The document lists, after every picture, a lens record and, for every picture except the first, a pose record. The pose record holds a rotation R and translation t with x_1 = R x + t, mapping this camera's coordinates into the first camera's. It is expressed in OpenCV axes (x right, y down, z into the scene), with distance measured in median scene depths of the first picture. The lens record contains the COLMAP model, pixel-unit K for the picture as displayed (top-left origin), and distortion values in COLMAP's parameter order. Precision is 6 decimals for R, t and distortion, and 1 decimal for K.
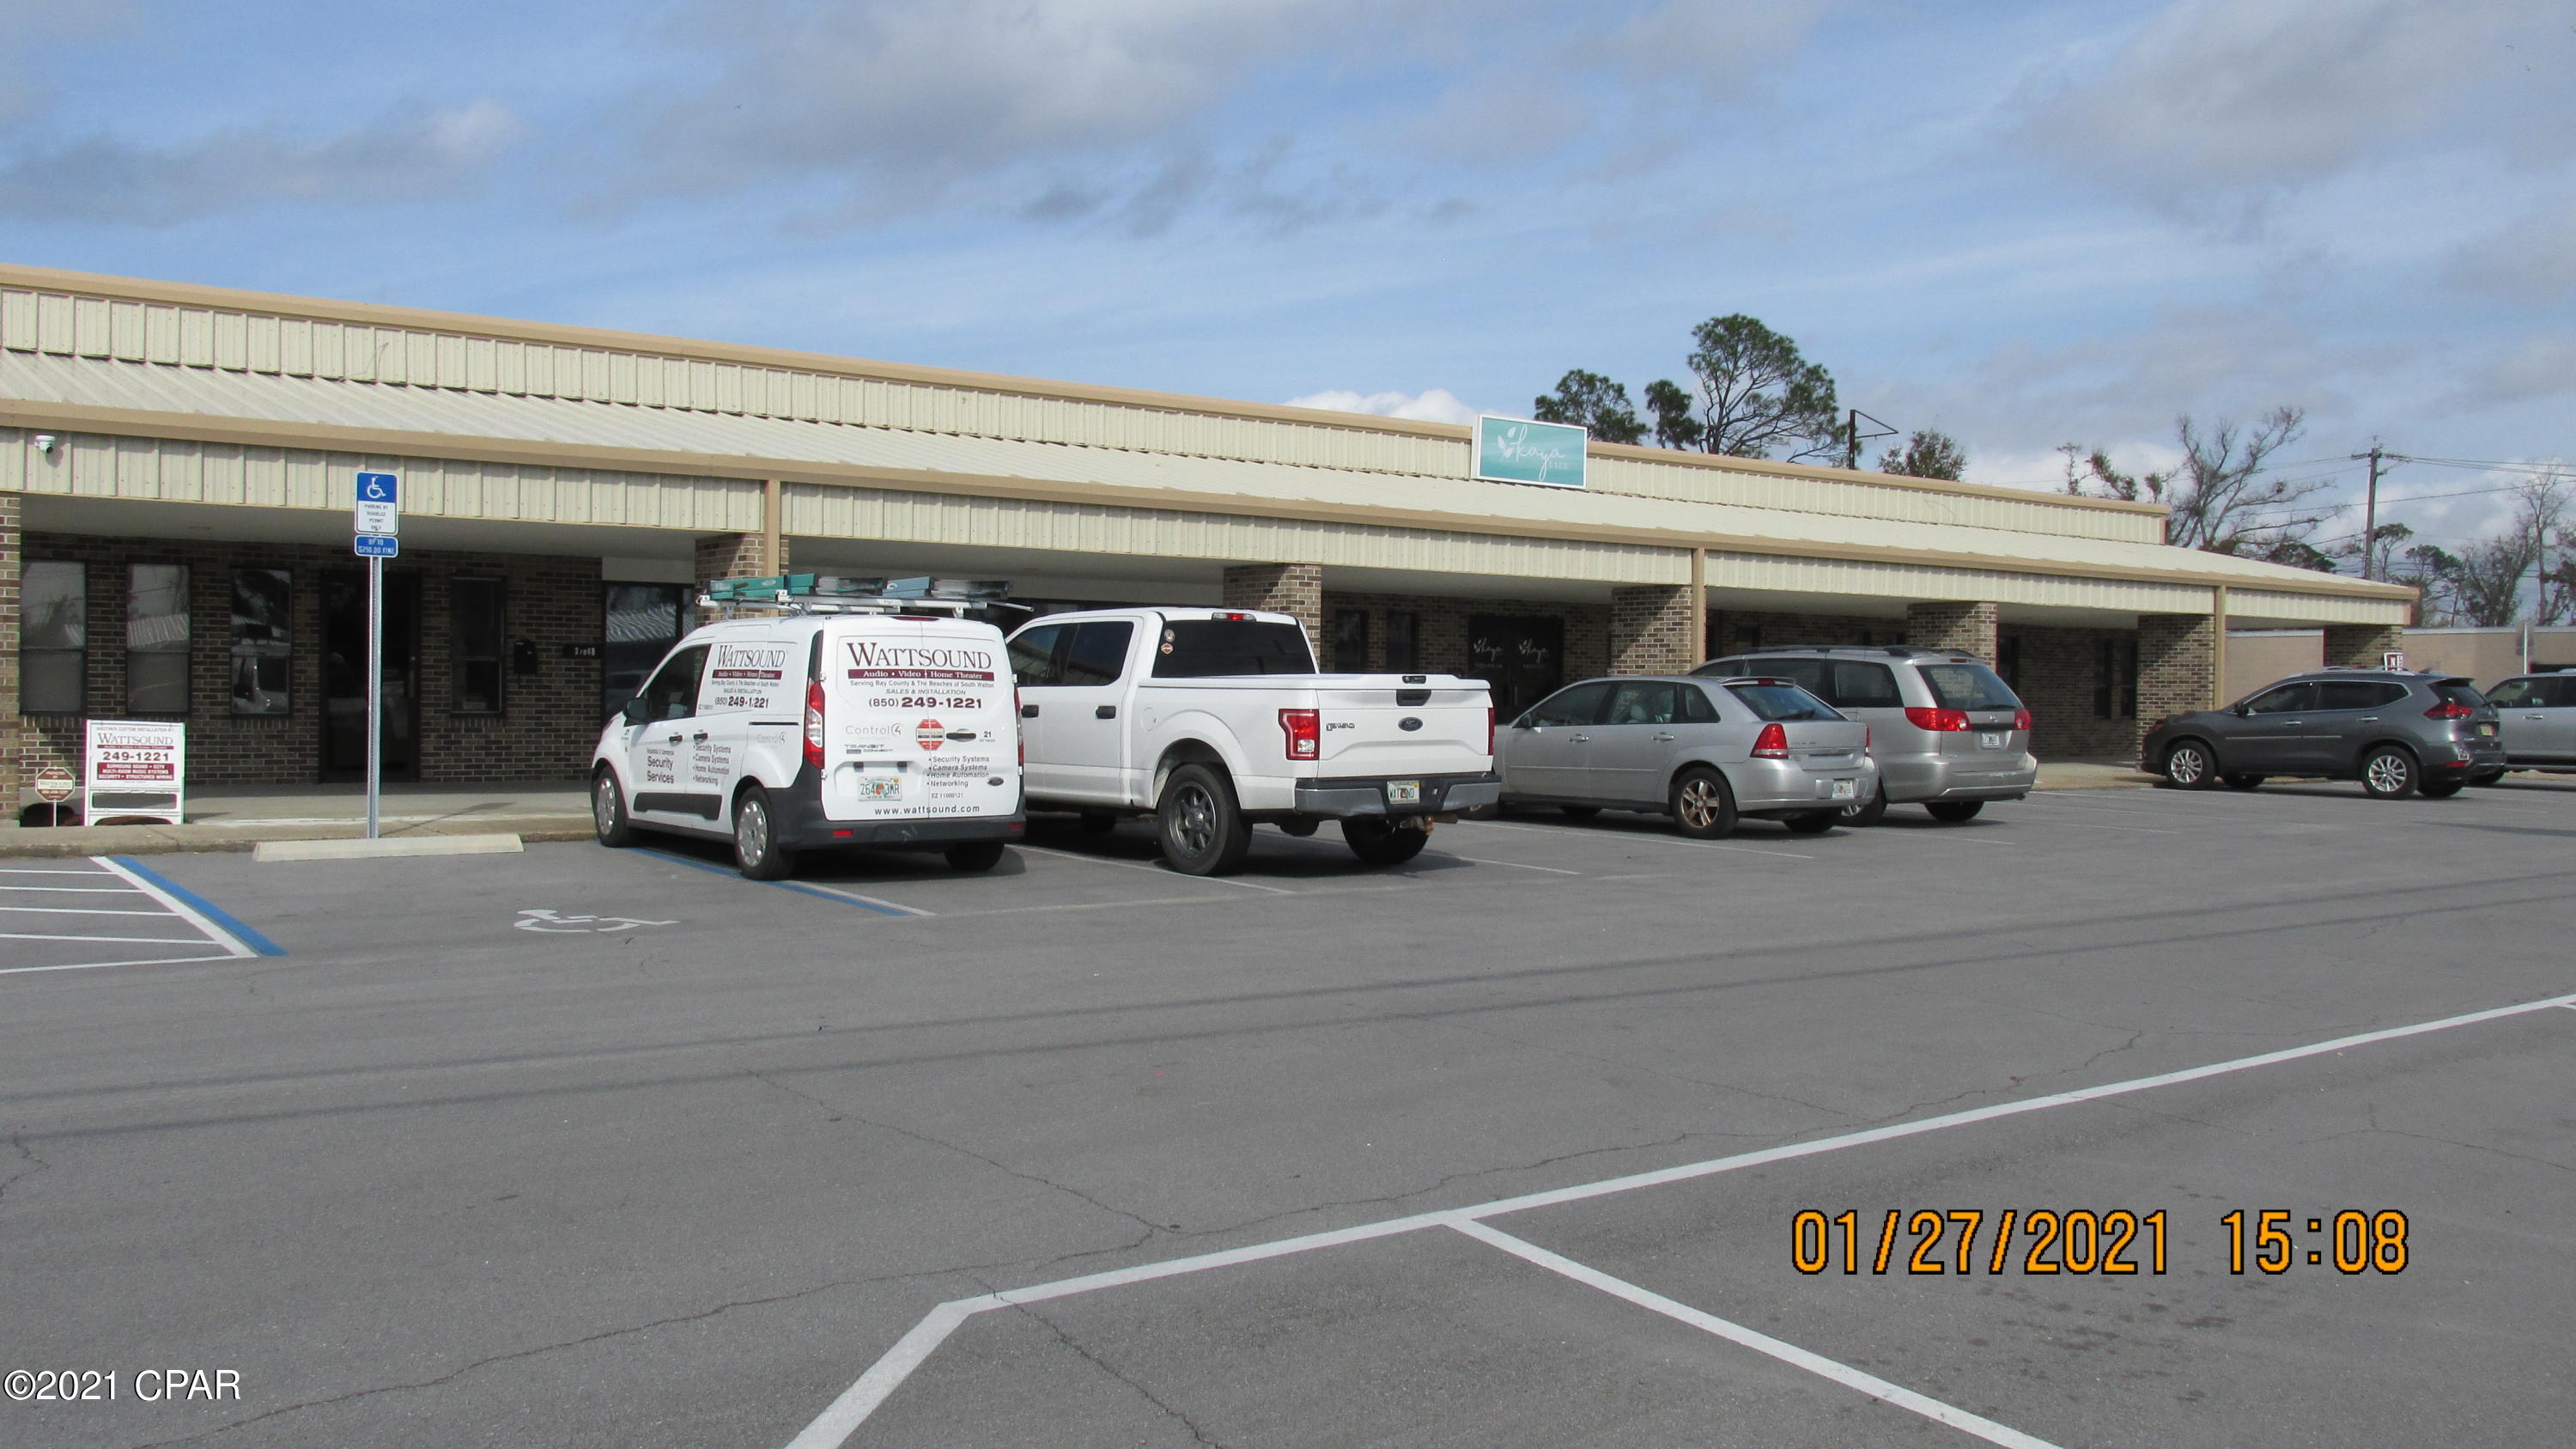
lens RADIAL K [[2132.7, 0, 1202.0], [0, 2132.7, 752.8], [0, 0, 1]] dist [-0.012123, 0.003382]
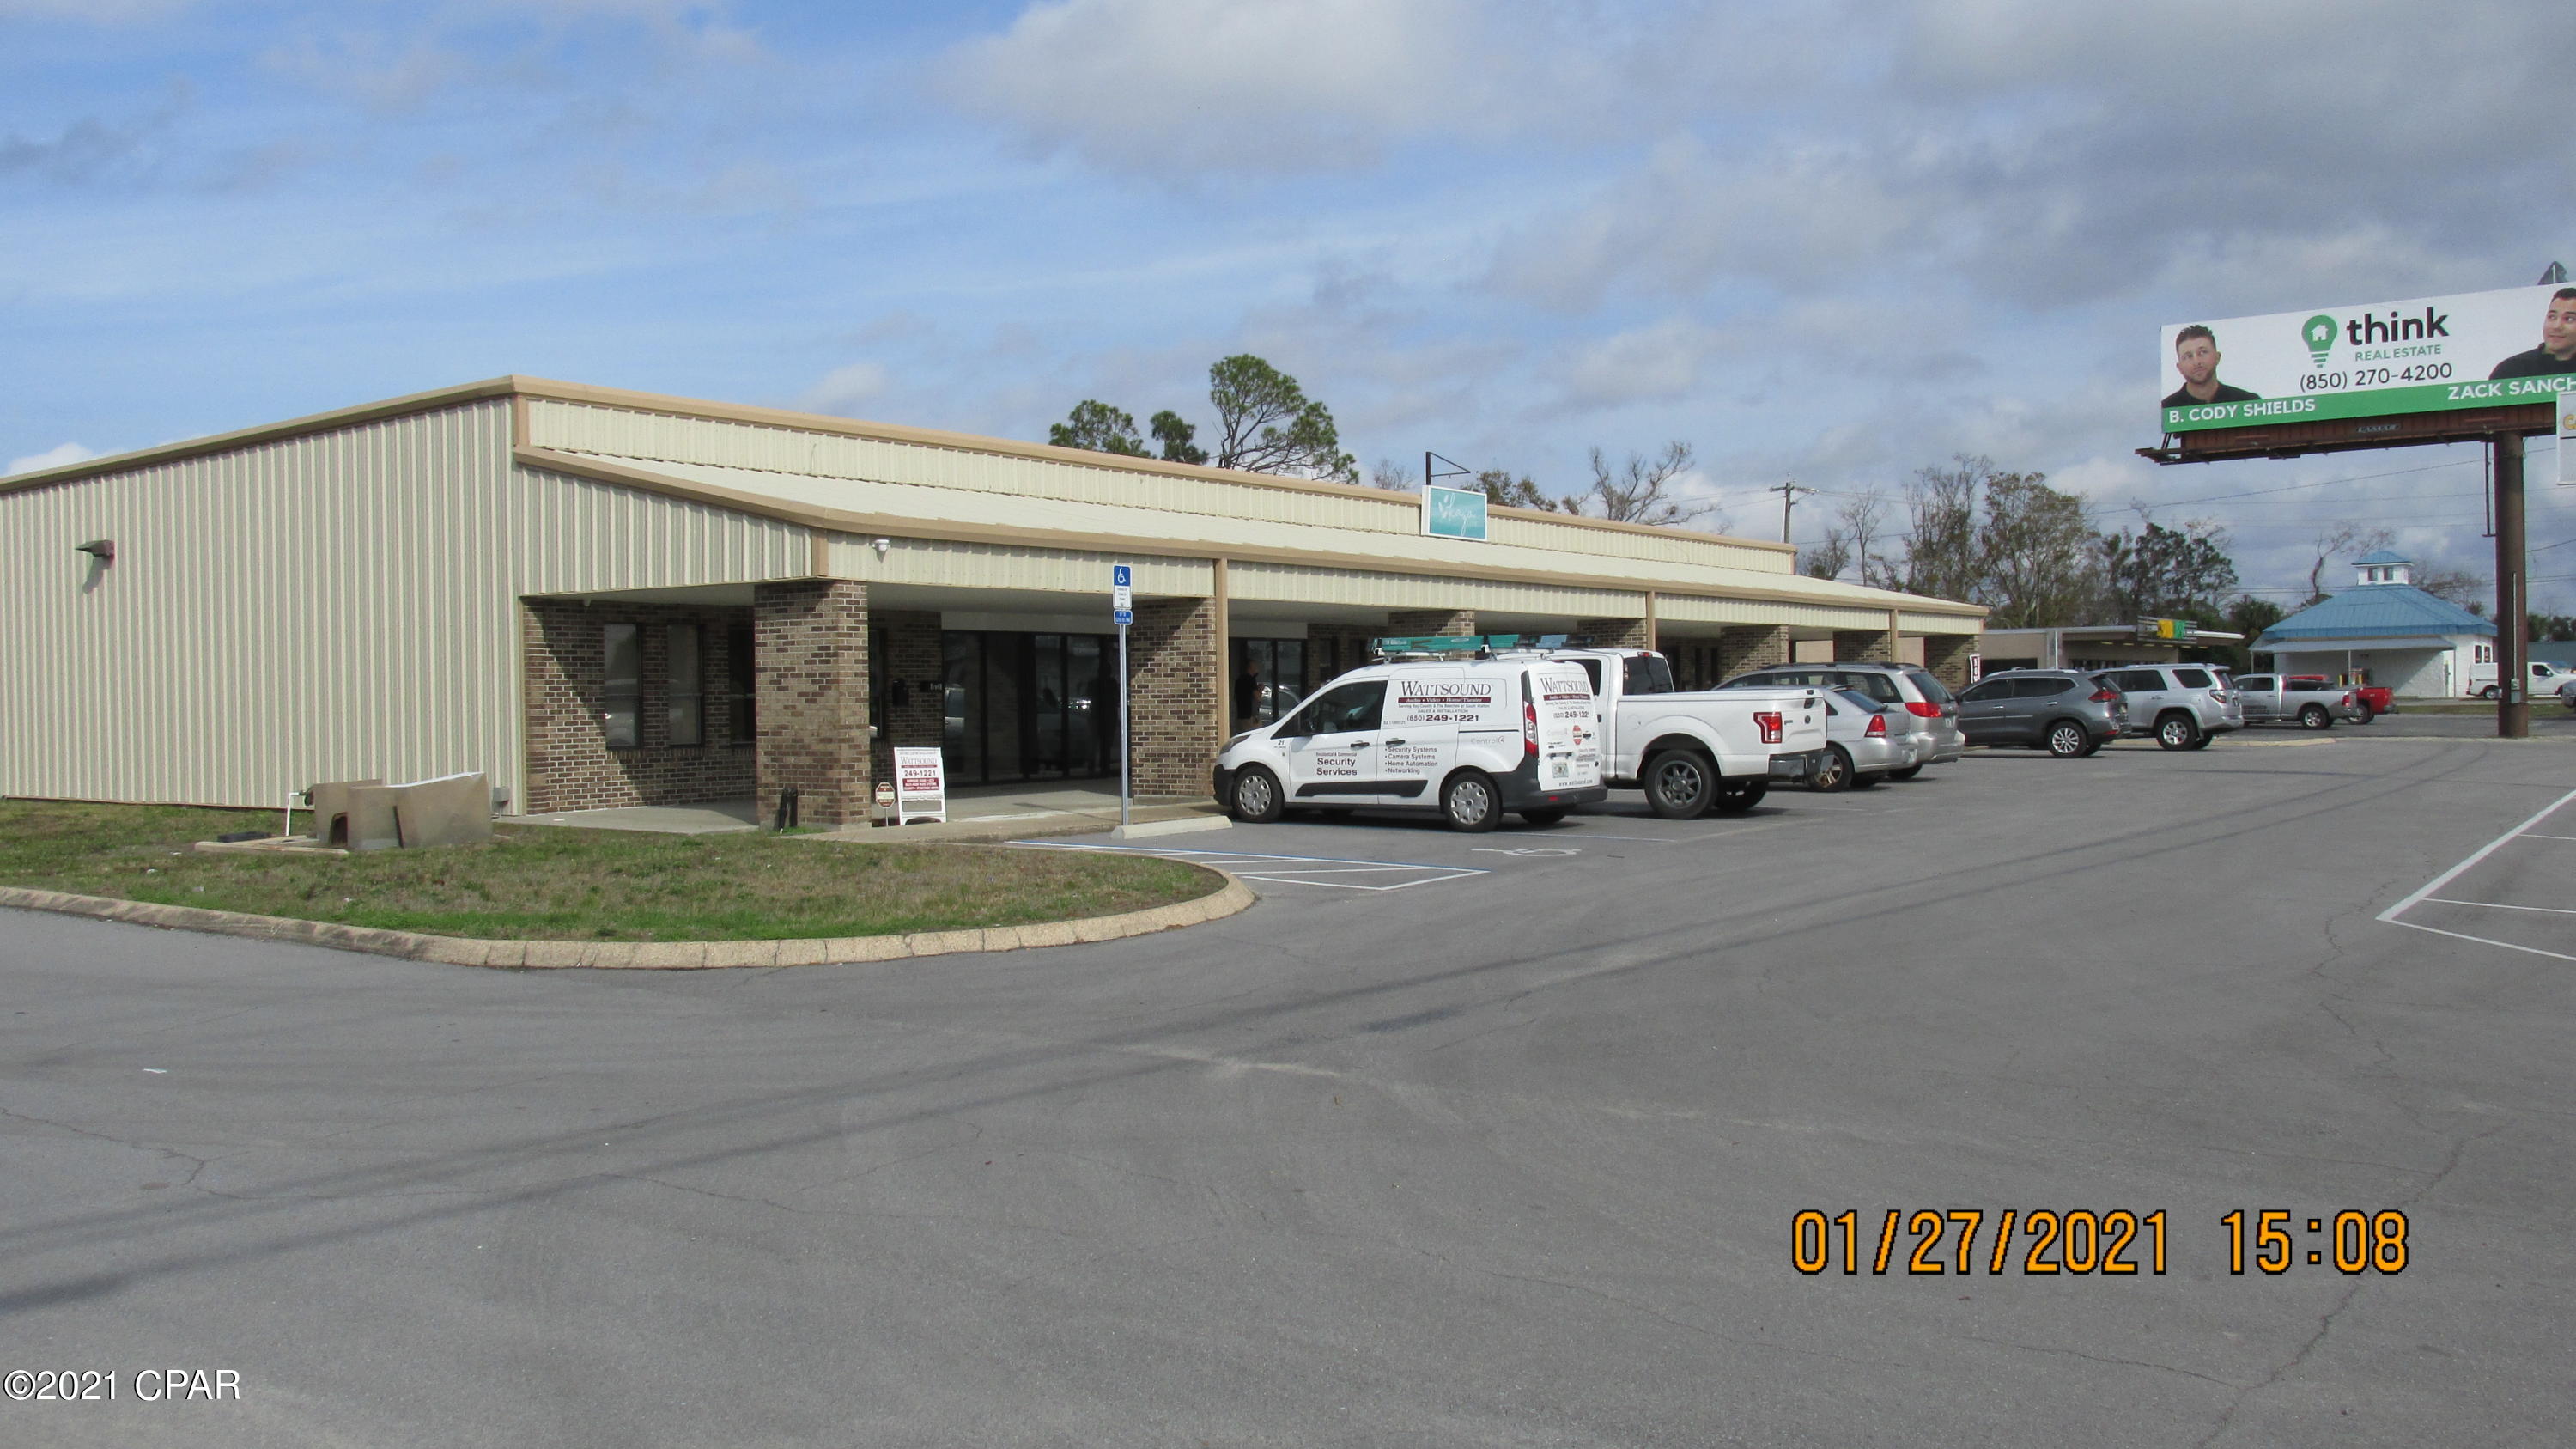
lens RADIAL K [[2132.7, 0, 1273.7], [0, 2132.7, 710.9], [0, 0, 1]] dist [-0.012123, 0.003382]
pose [[0.947877, -0.028311, 0.317378, -0.710475], [0.036063, 0.999177, -0.018576, -0.004296], [-0.316590, 0.029053, 0.948117, -0.360332]]
